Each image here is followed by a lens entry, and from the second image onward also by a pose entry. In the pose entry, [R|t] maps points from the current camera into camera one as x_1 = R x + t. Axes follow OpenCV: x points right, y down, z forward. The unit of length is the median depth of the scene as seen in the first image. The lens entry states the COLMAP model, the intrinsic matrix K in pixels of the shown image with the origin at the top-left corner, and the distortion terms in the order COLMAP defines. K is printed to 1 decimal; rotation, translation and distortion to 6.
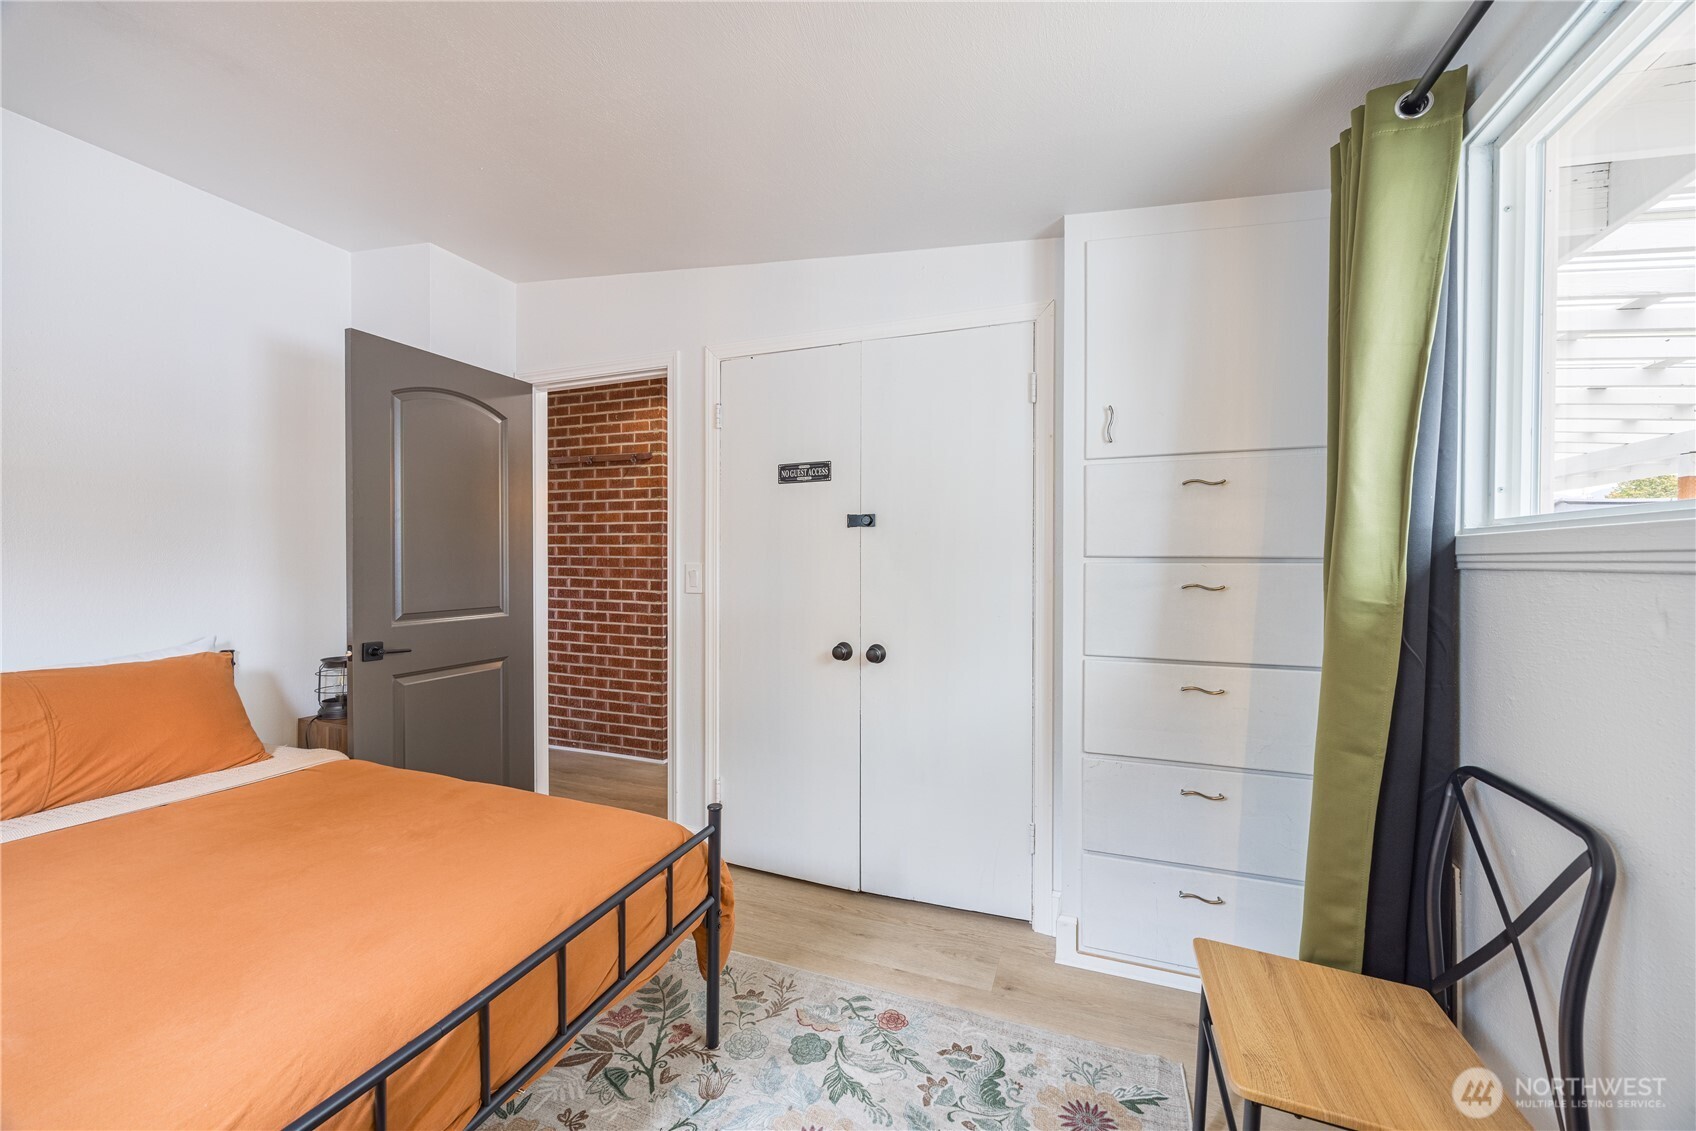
lens RADIAL K [[651.4, 0, 849.9], [0, 651.4, 563.4], [0, 0, 1]] dist [-0.002265, 0.000632]
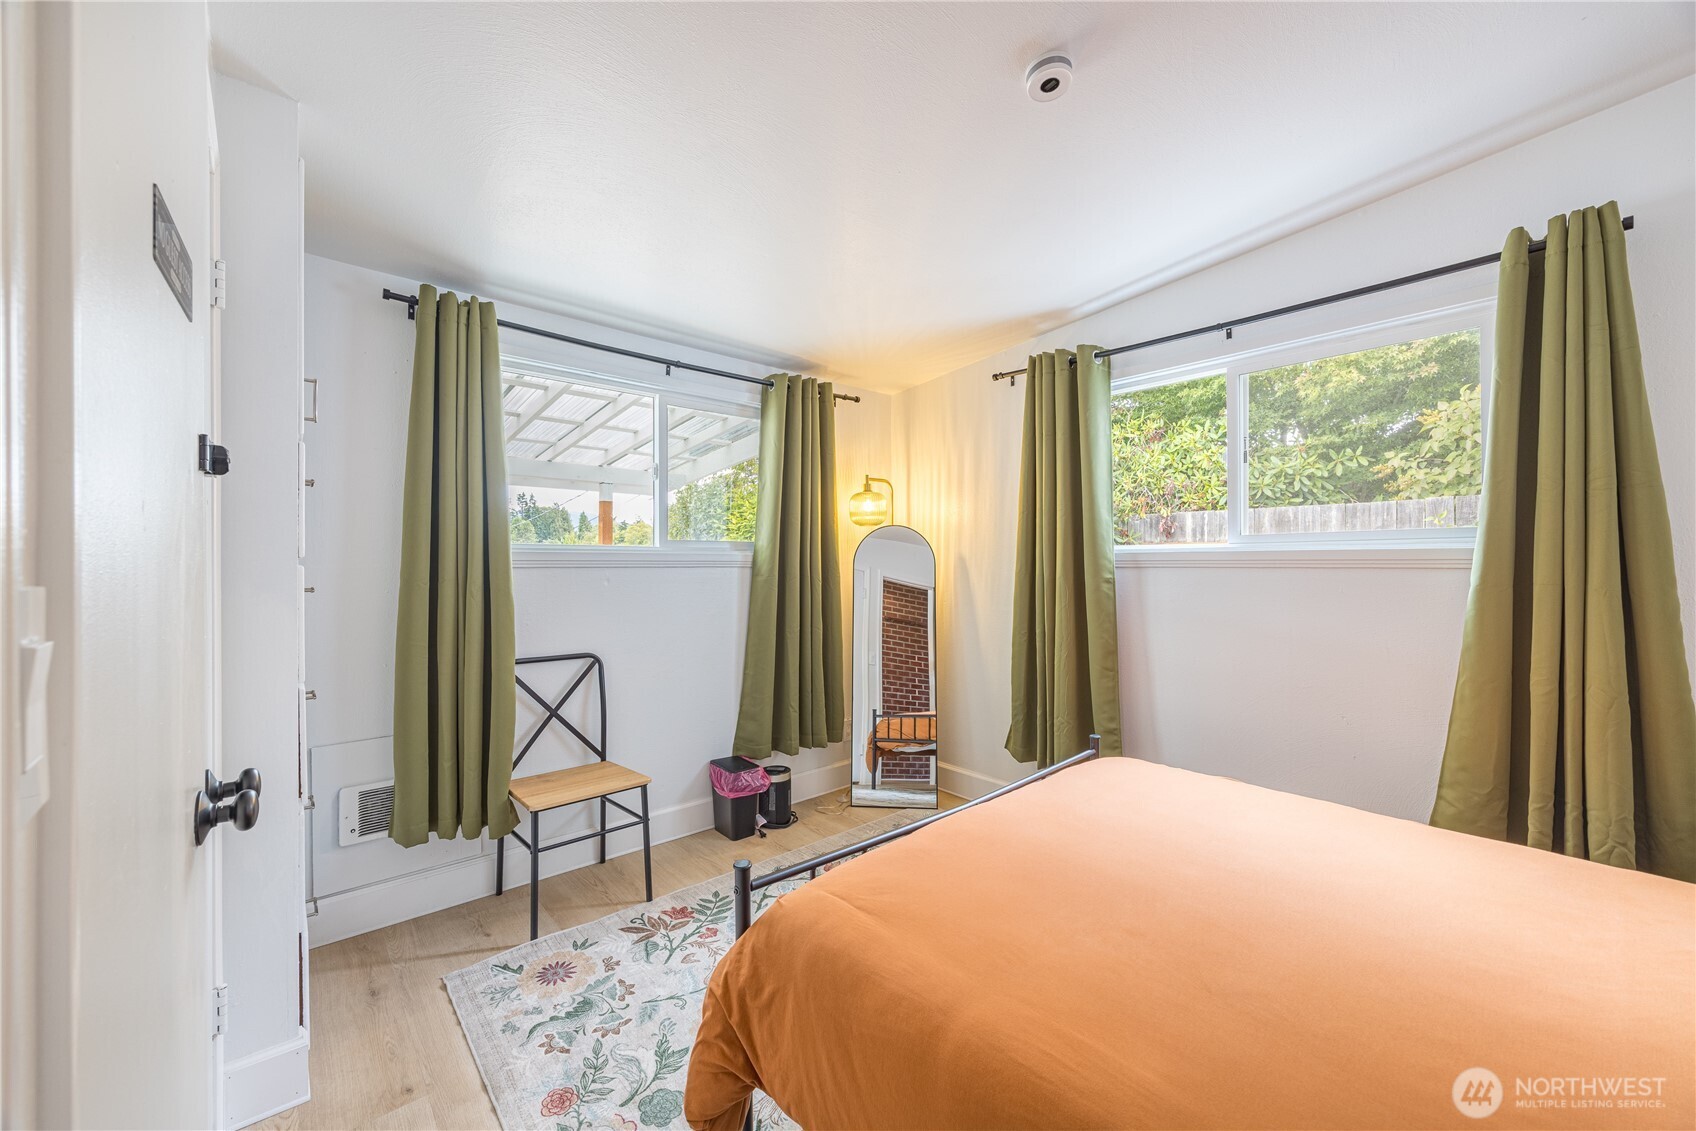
lens RADIAL K [[651.4, 0, 846.4], [0, 651.4, 569.4], [0, 0, 1]] dist [-0.002265, 0.000632]
pose [[-0.885679, -0.005514, 0.464266, -0.730897], [0.000268, 0.999923, 0.012388, -0.008696], [-0.464299, 0.011096, -0.885609, 1.736741]]
